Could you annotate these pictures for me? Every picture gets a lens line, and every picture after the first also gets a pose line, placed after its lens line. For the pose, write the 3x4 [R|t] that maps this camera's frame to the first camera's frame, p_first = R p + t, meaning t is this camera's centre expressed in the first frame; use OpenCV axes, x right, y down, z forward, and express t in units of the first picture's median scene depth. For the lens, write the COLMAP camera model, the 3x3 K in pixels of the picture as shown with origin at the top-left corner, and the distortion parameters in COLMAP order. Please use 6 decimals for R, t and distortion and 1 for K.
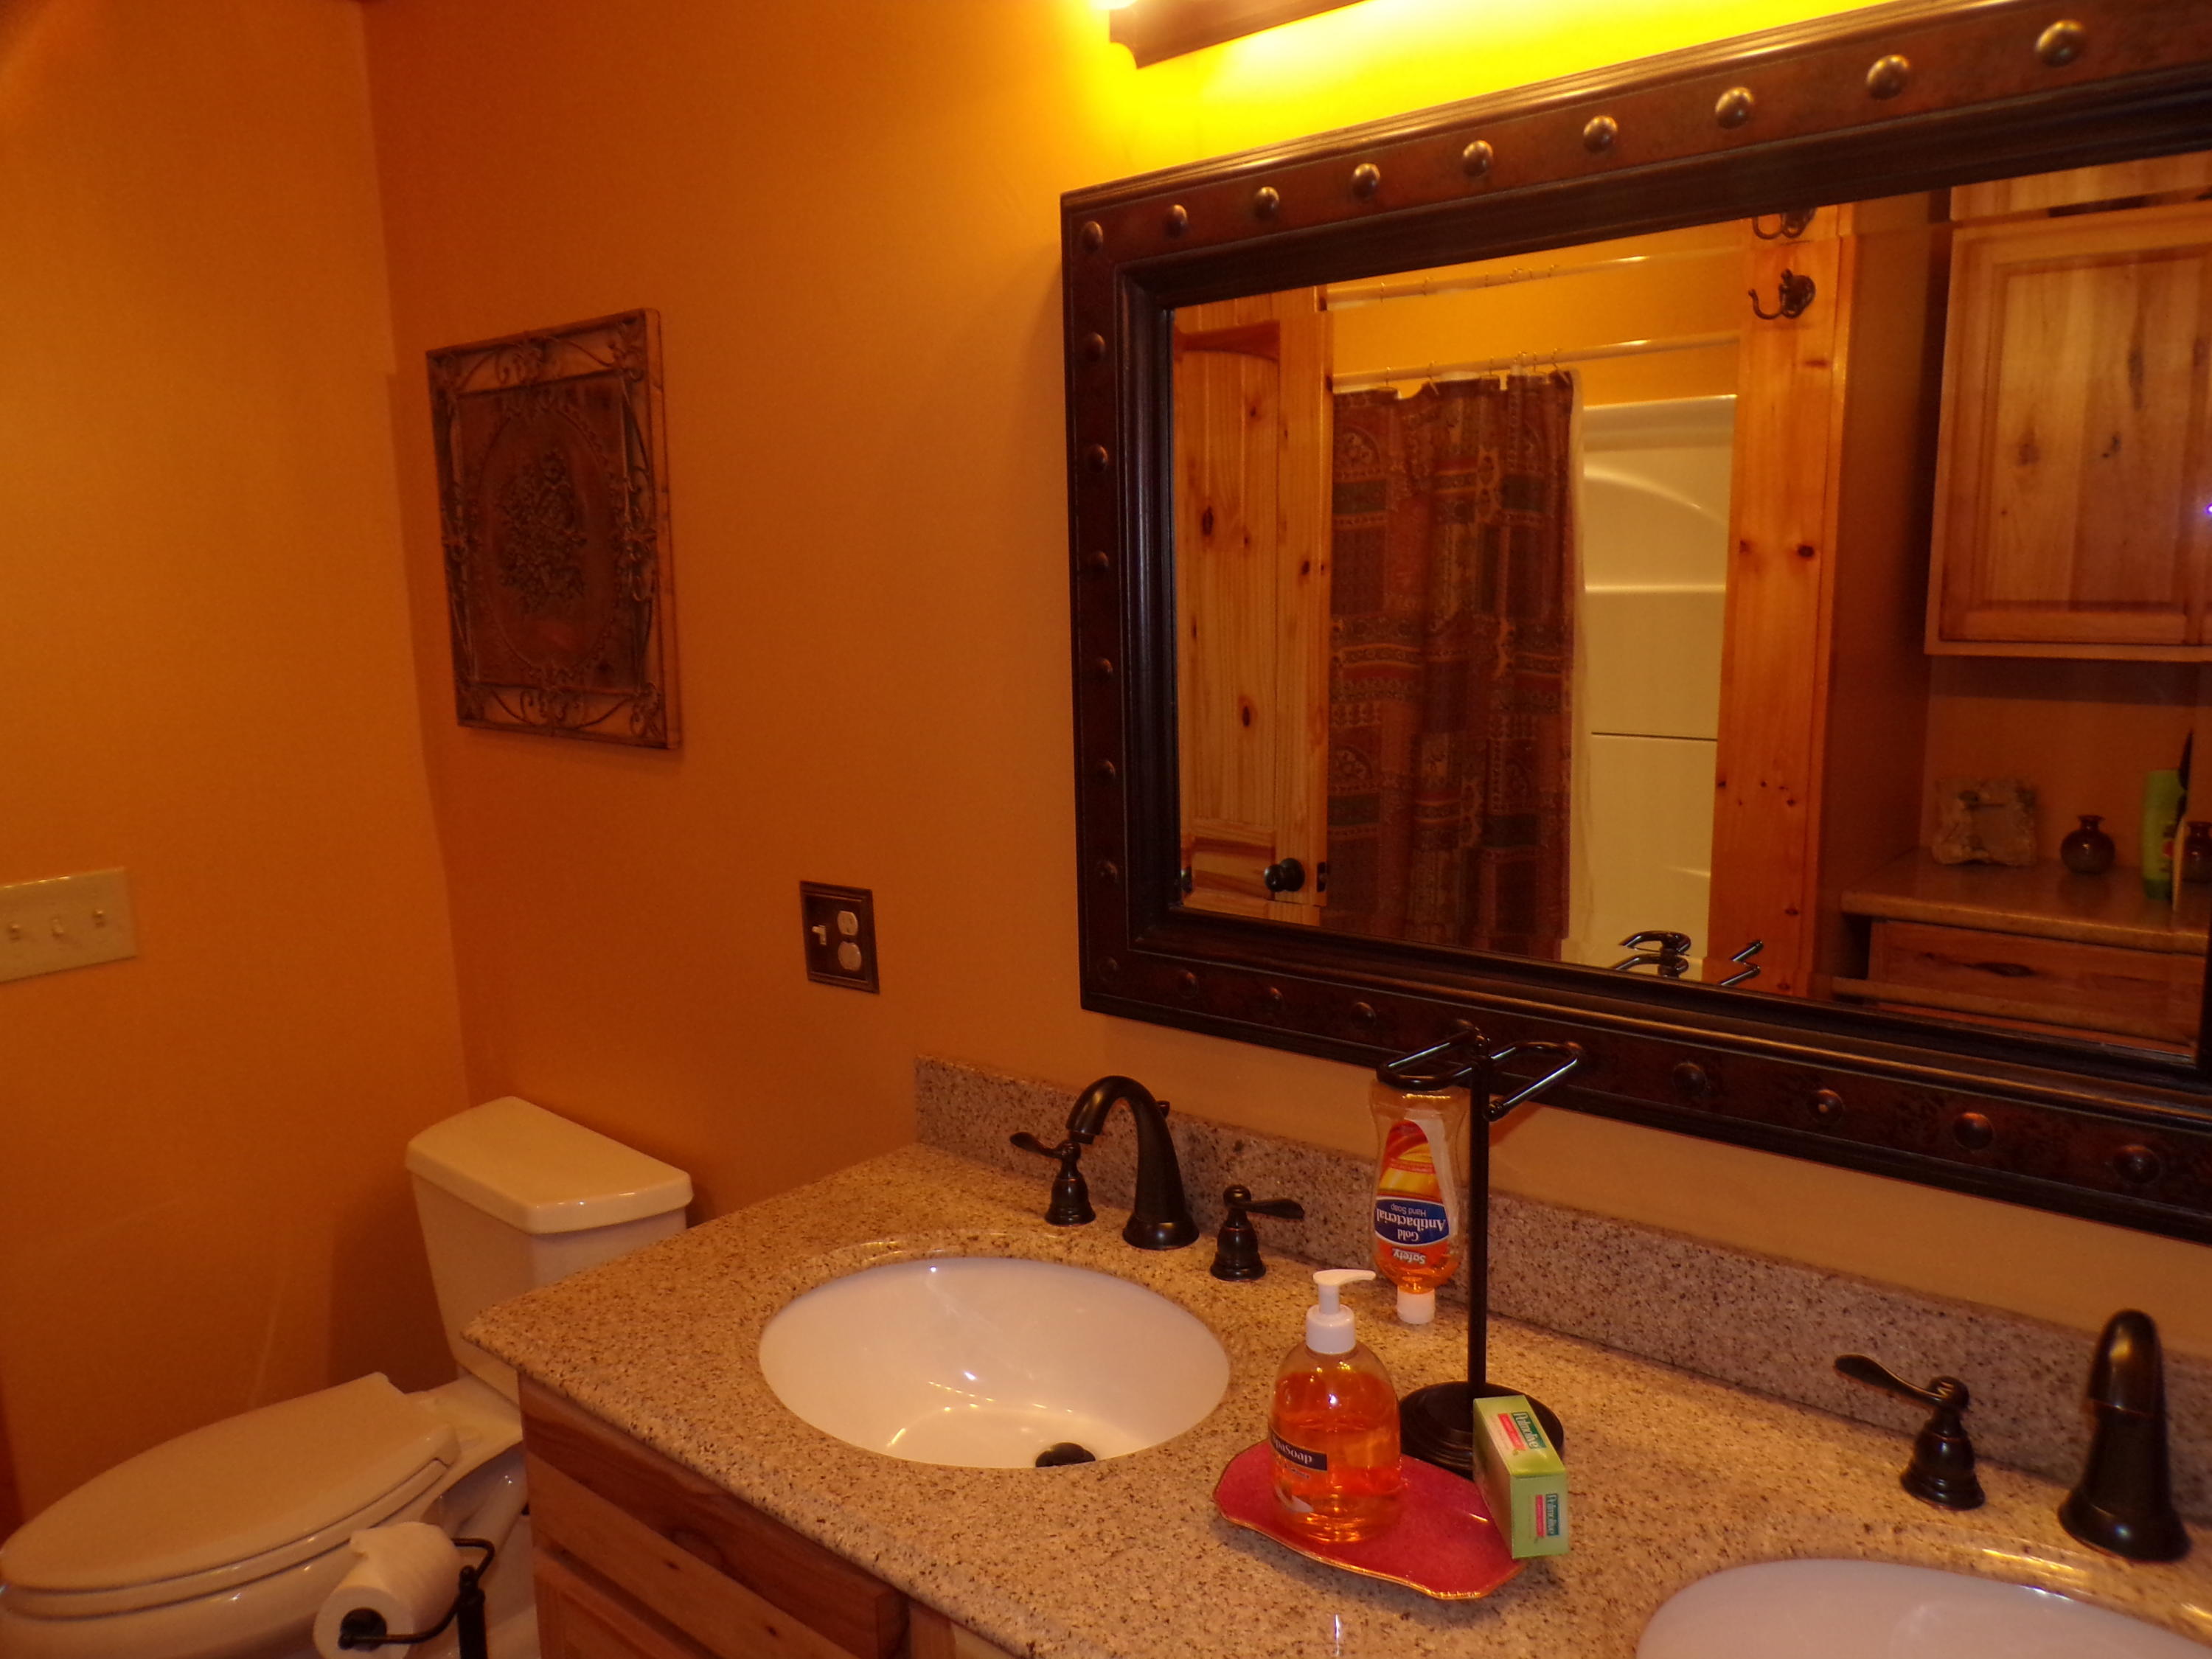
lens RADIAL K [[1554.4, 0, 1117.9], [0, 1554.4, 827.8], [0, 0, 1]] dist [0.008739, 0.007337]
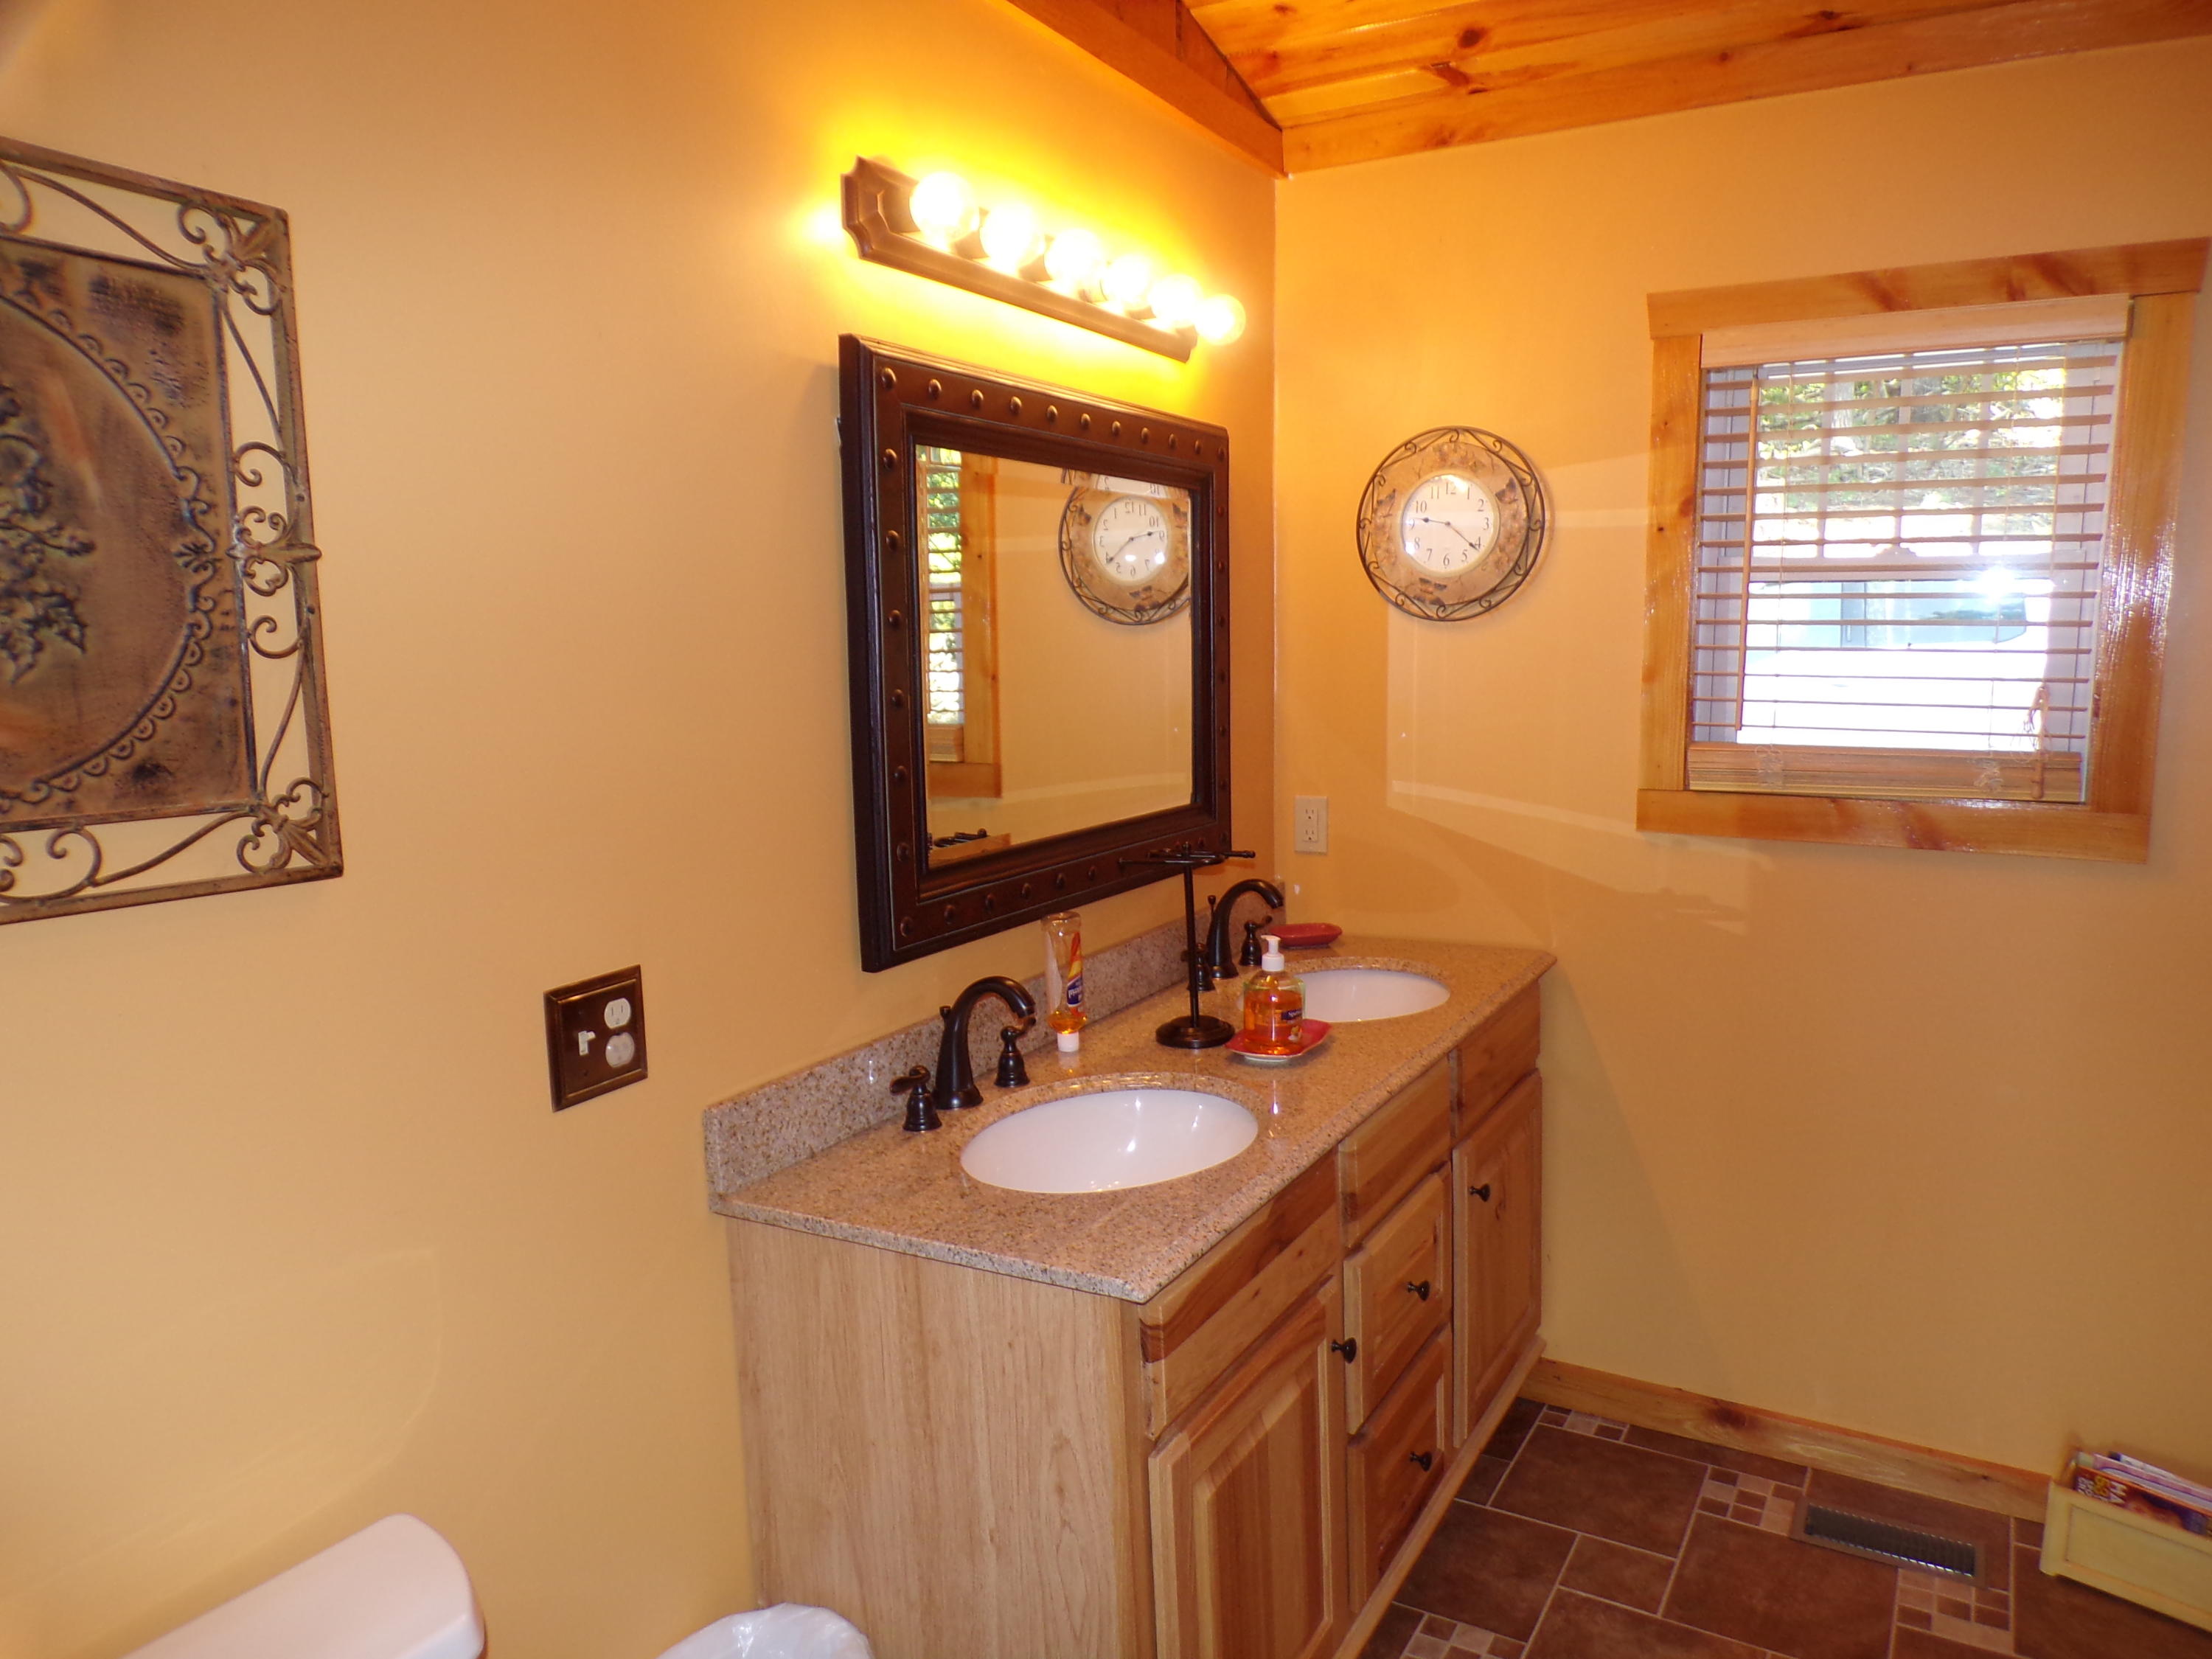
lens RADIAL K [[1554.4, 0, 1117.9], [0, 1554.4, 827.8], [0, 0, 1]] dist [0.008739, 0.007337]
pose [[-0.193612, -0.095692, 0.976400, -1.062039], [0.174874, 0.975928, 0.130322, -0.105229], [-0.965367, 0.195979, -0.172217, 0.841252]]
